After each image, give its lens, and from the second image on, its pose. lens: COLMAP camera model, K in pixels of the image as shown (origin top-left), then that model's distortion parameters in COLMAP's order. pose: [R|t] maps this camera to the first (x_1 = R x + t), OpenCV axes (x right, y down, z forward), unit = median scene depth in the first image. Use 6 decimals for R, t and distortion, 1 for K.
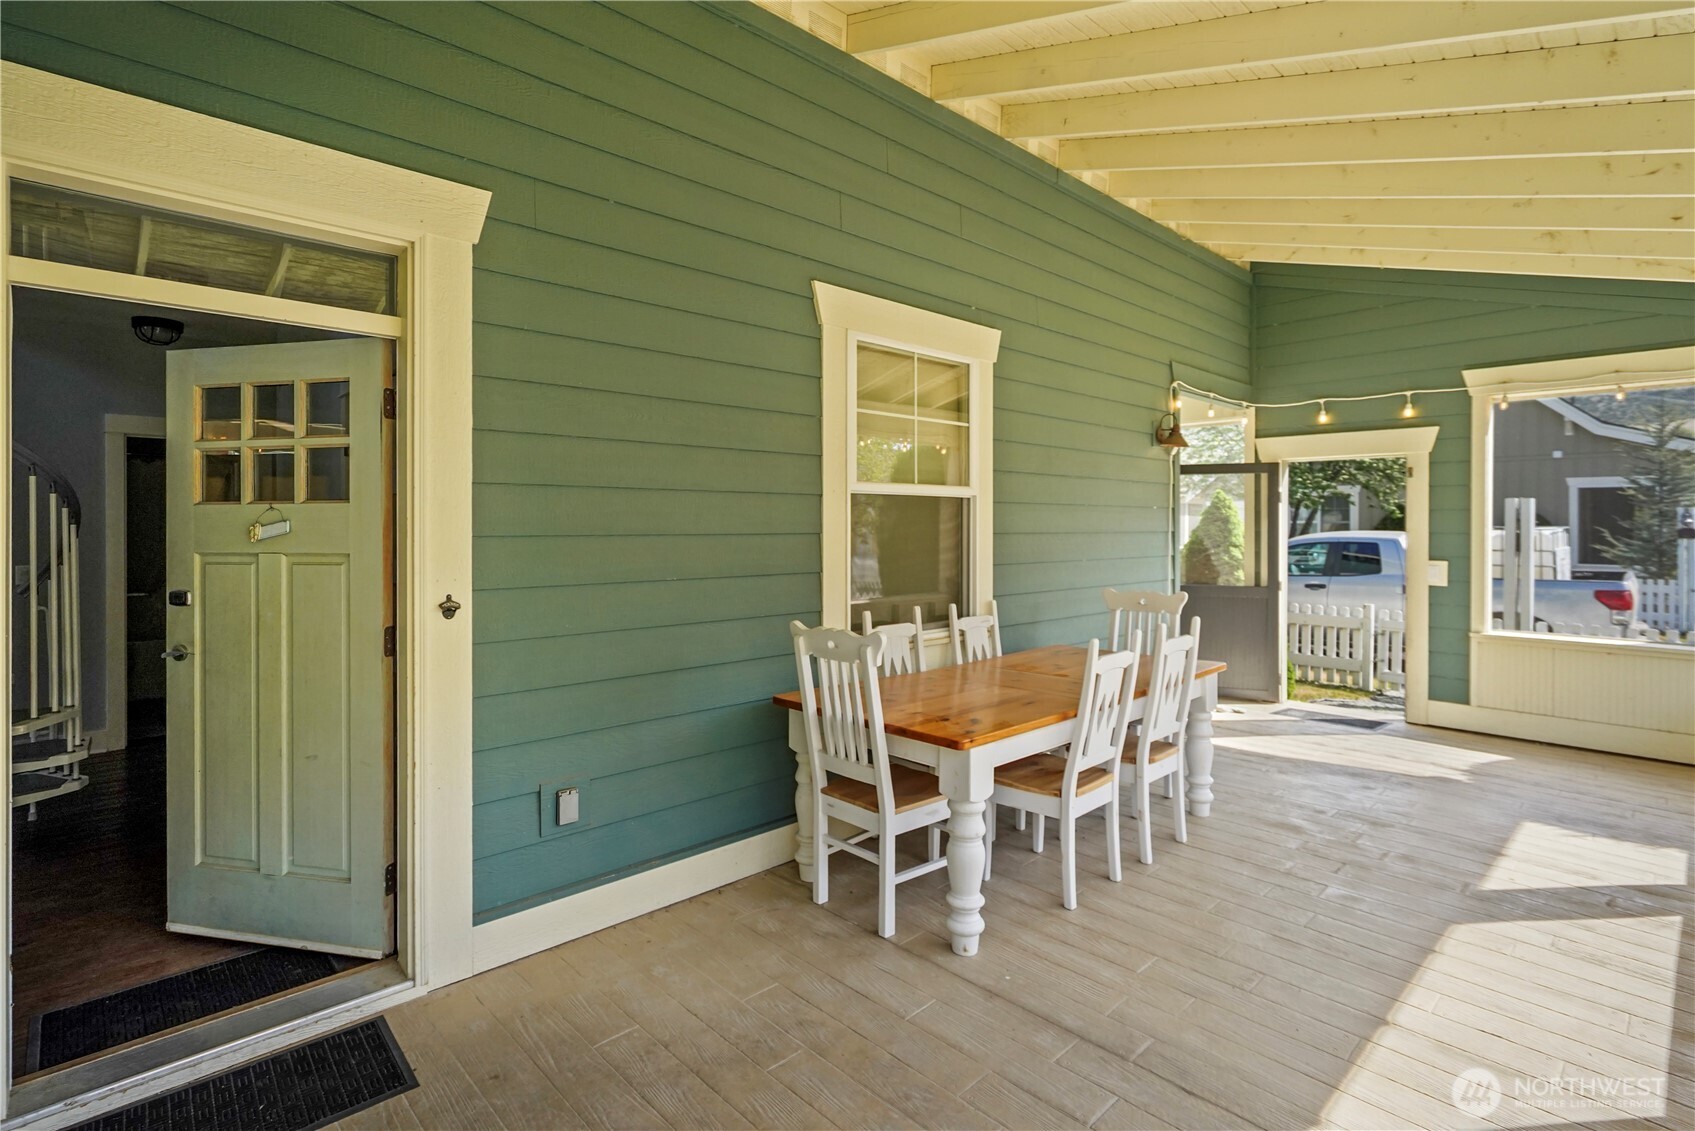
lens RADIAL K [[809.9, 0, 849.8], [0, 809.9, 531.4], [0, 0, 1]] dist [-0.004780, -0.000526]
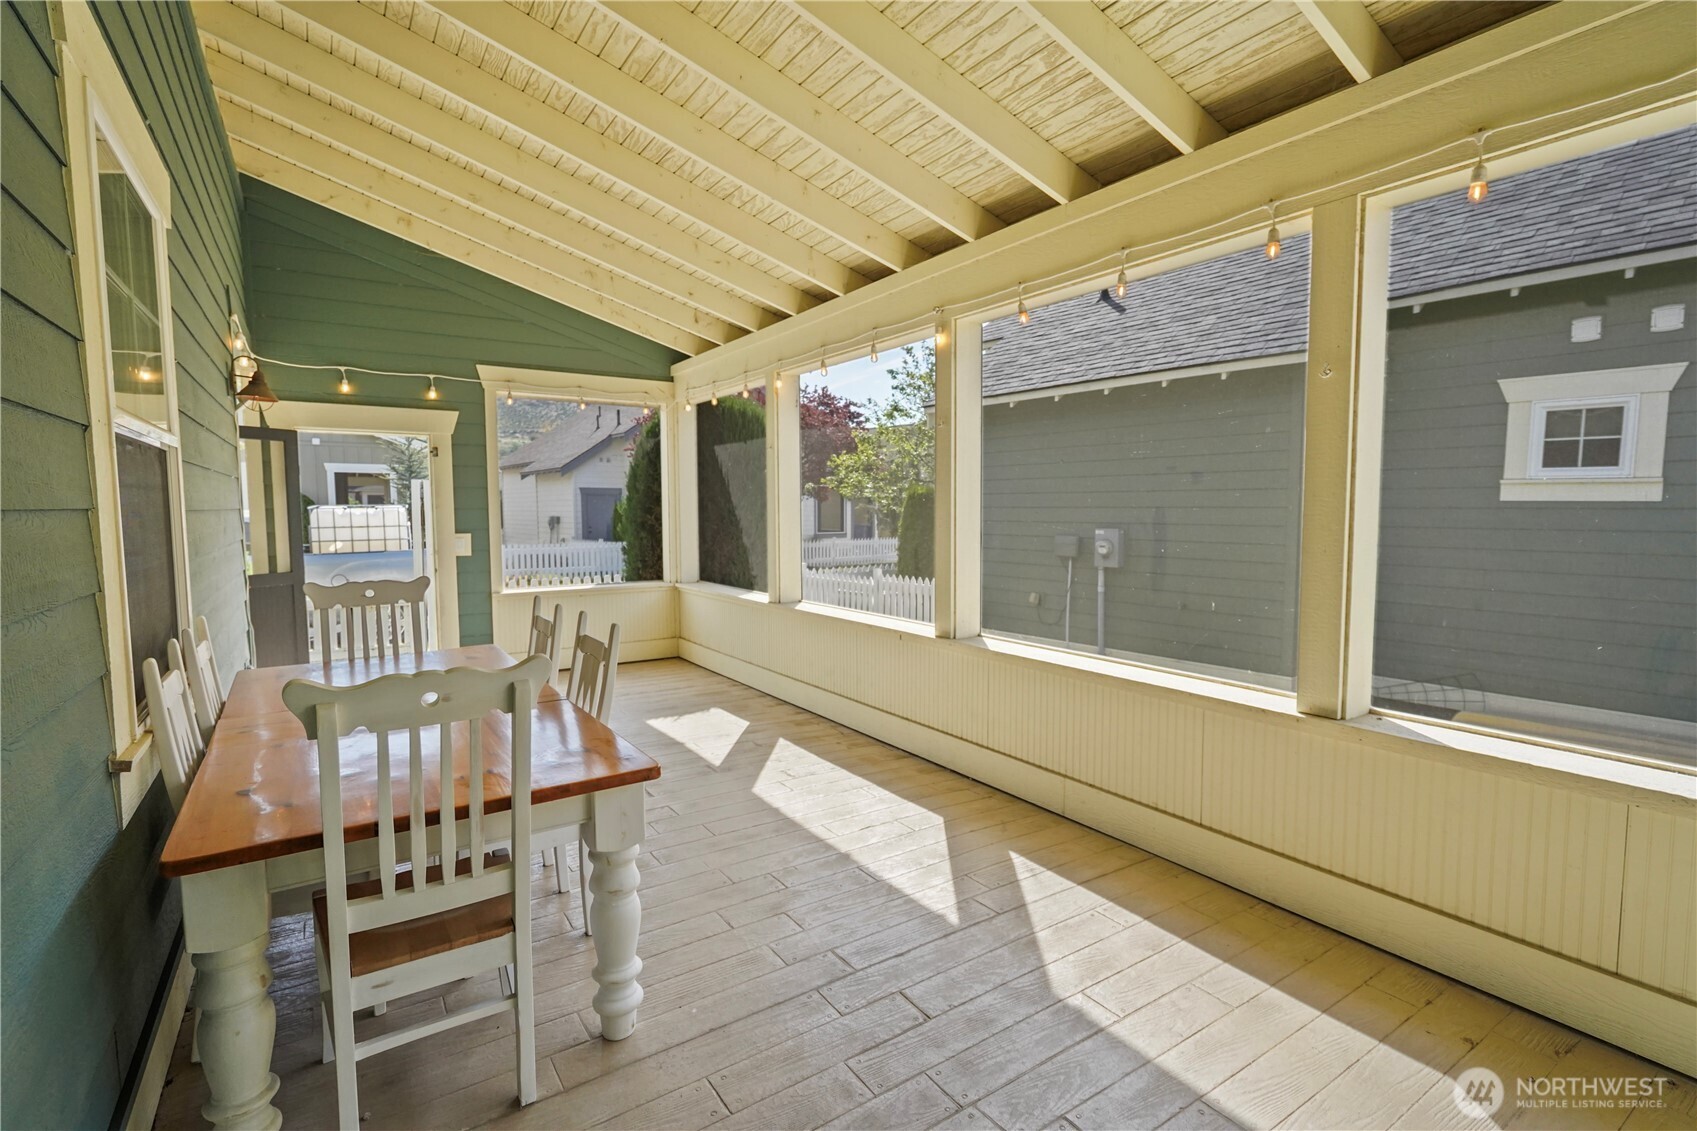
lens RADIAL K [[778.1, 0, 848.7], [0, 778.1, 566.5], [0, 0, 1]] dist [-0.002433, 0.002711]
pose [[0.177316, -0.079306, 0.980953, -0.337989], [0.009703, 0.996840, 0.078836, 0.003148], [-0.984106, -0.004460, 0.177525, 0.410650]]
